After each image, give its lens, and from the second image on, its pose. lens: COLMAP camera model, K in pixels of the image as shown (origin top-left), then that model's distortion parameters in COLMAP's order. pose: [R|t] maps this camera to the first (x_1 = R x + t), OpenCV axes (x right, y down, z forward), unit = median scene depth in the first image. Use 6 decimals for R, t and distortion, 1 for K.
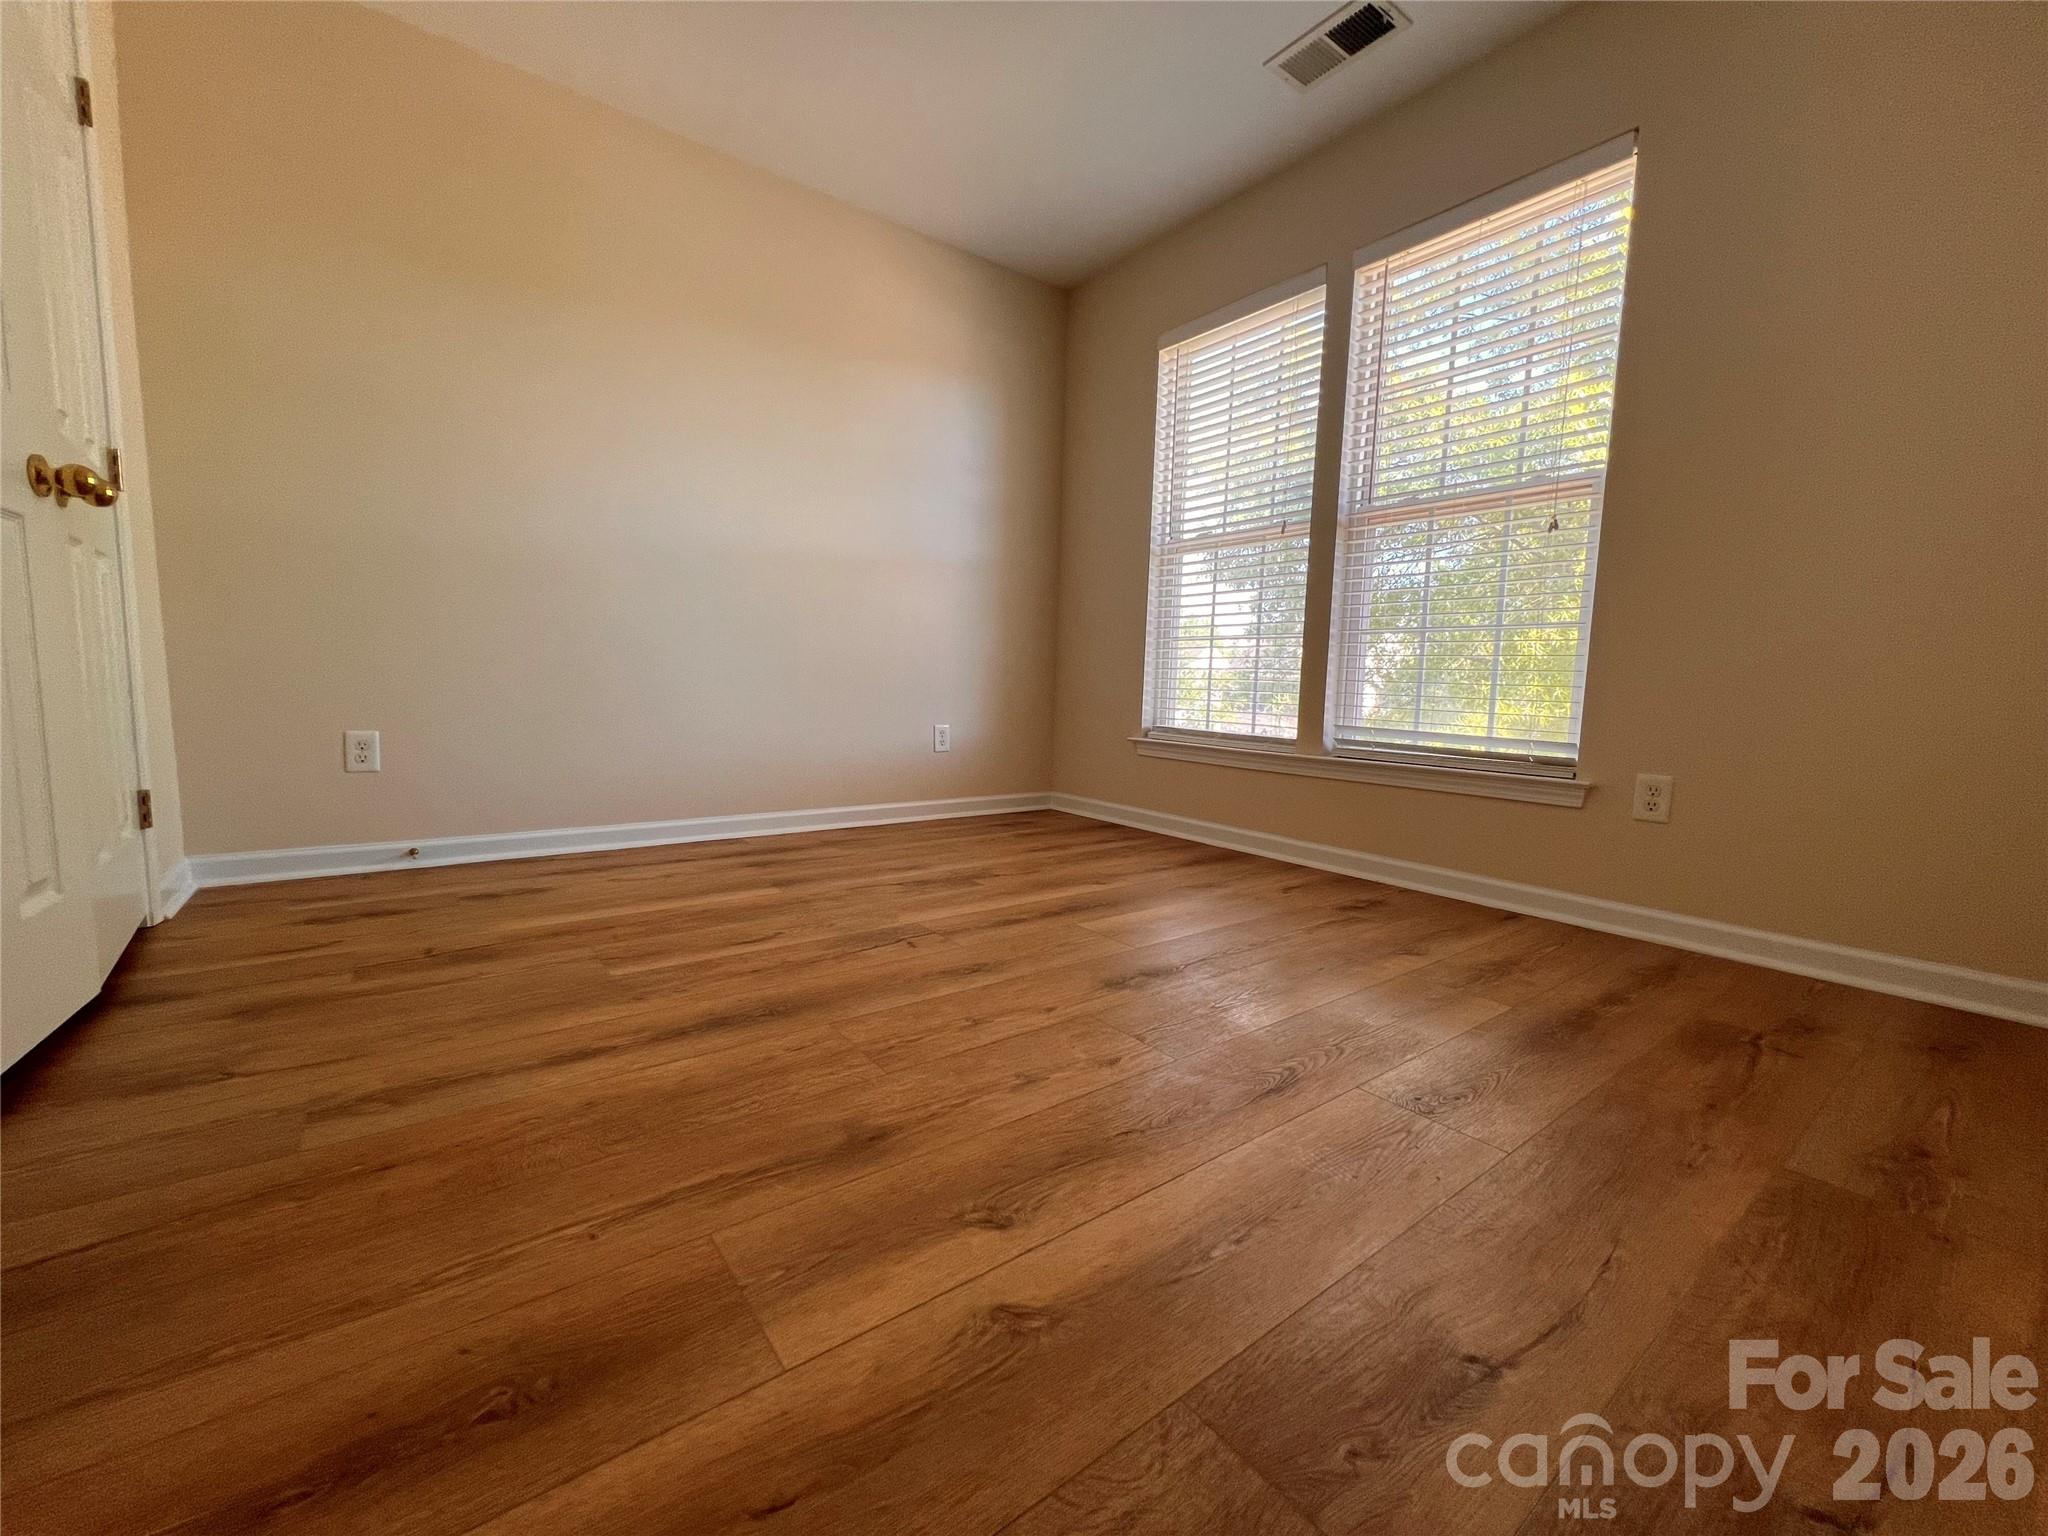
lens RADIAL K [[811.5, 0, 1024.8], [0, 811.5, 766.8], [0, 0, 1]] dist [-0.000687, -0.001270]
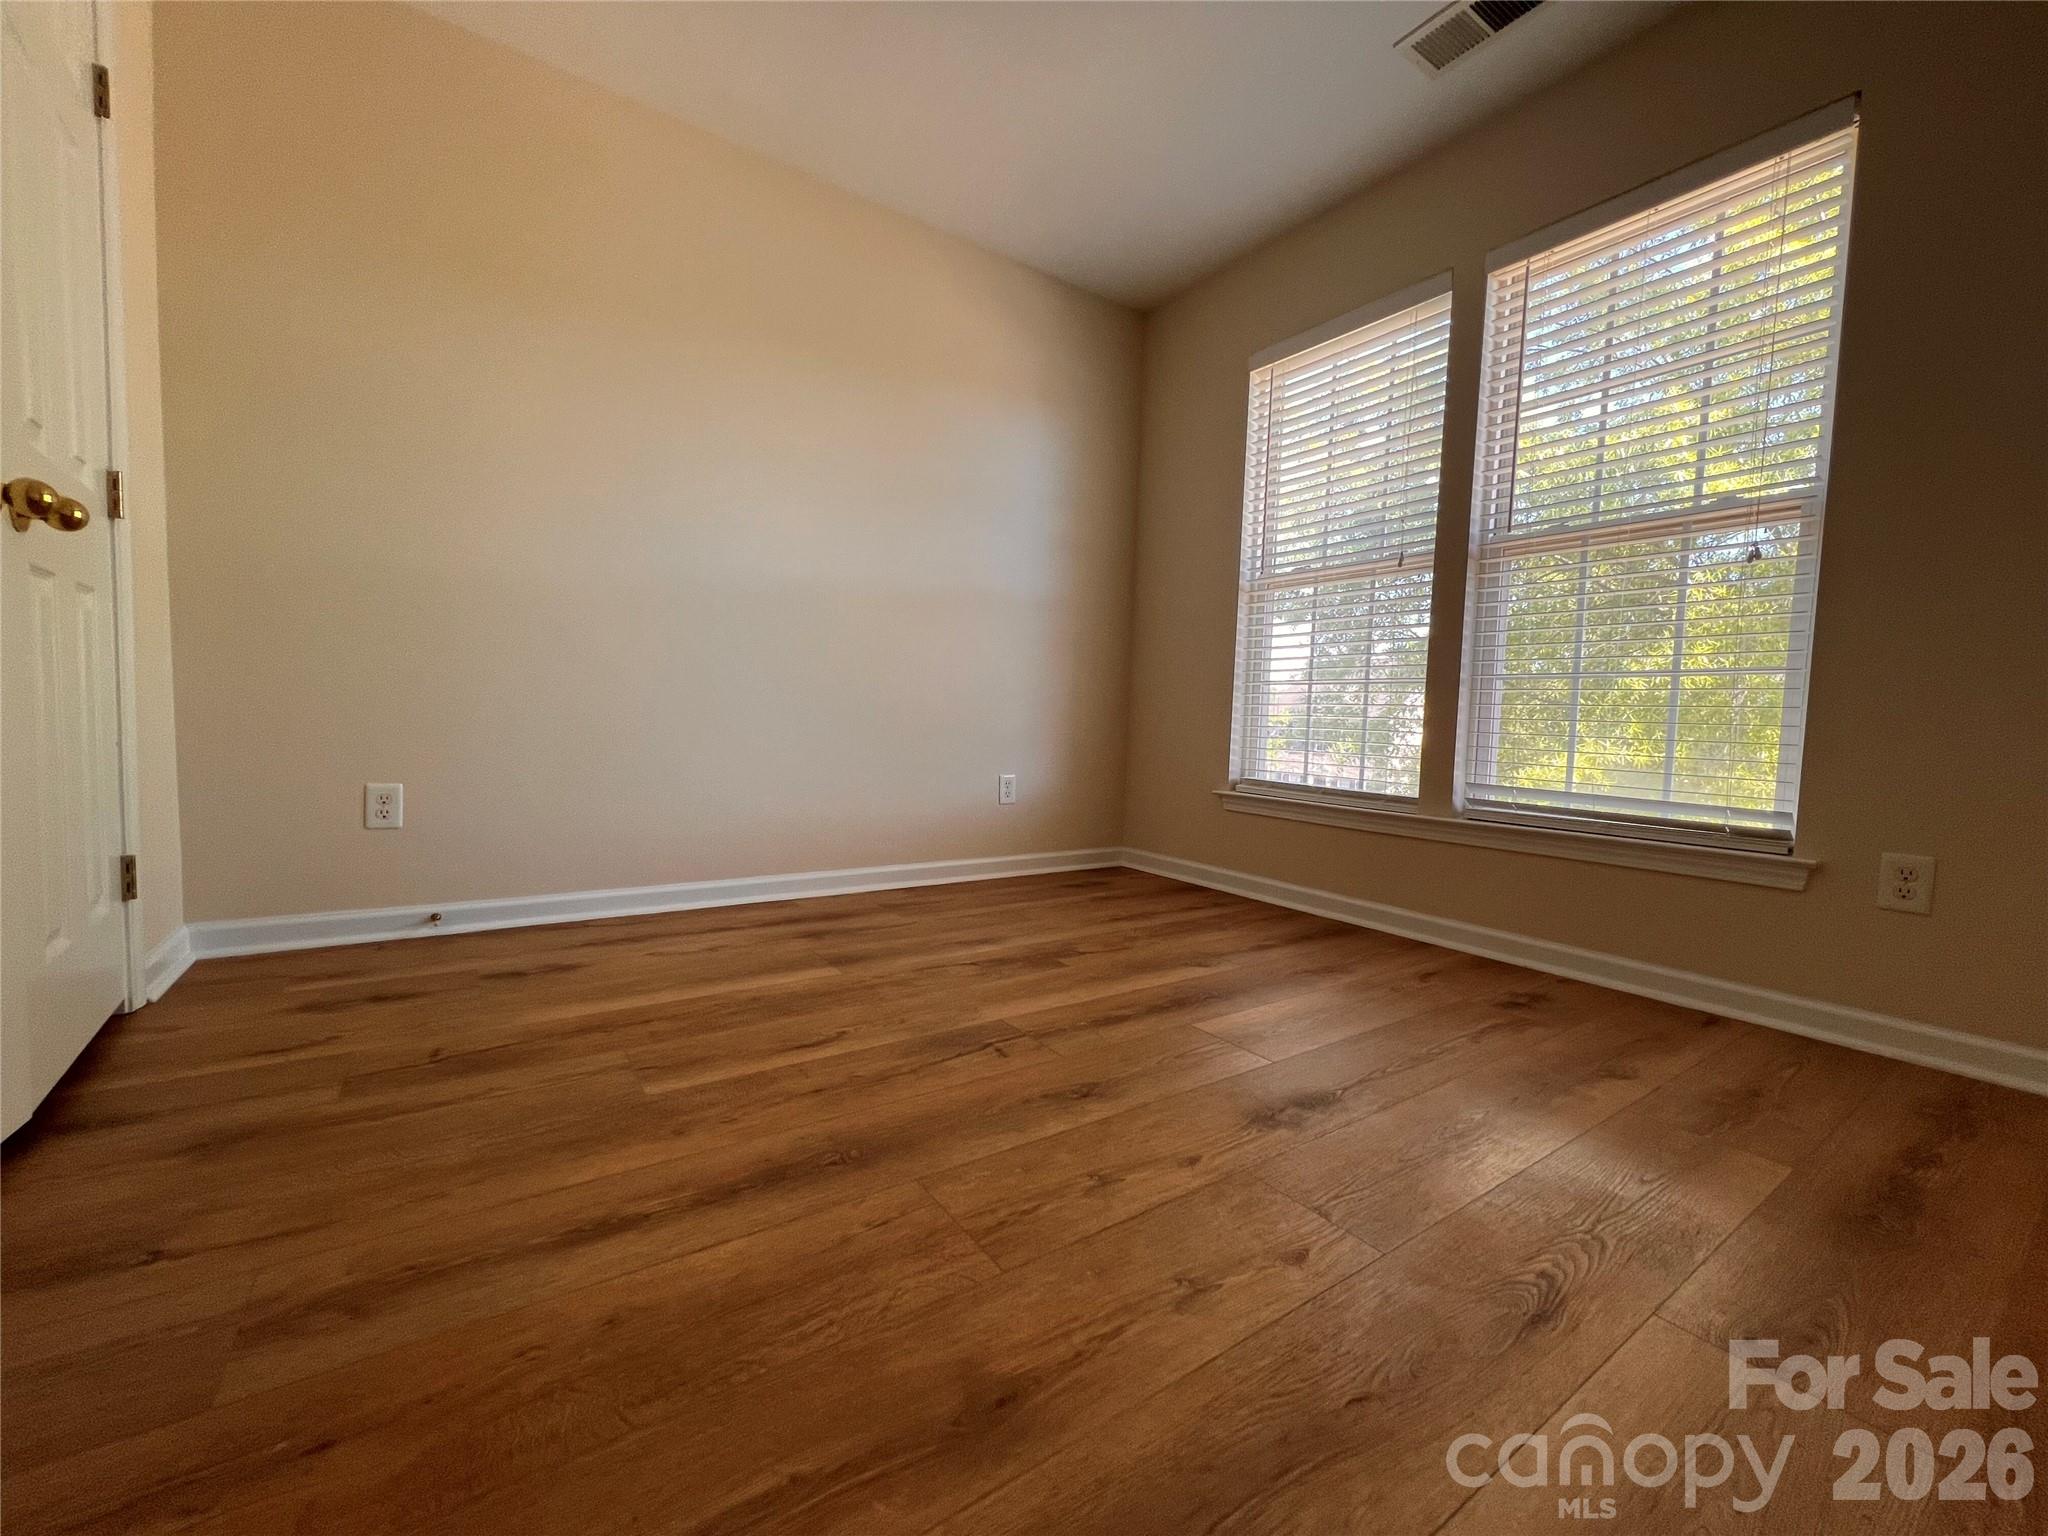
lens RADIAL K [[811.5, 0, 1025.3], [0, 811.5, 767.6], [0, 0, 1]] dist [-0.000687, -0.001270]
pose [[0.999064, 0.007901, -0.042524, -0.072396], [-0.009827, 0.998926, -0.045278, -0.030925], [0.042121, 0.045653, 0.998069, 0.140056]]
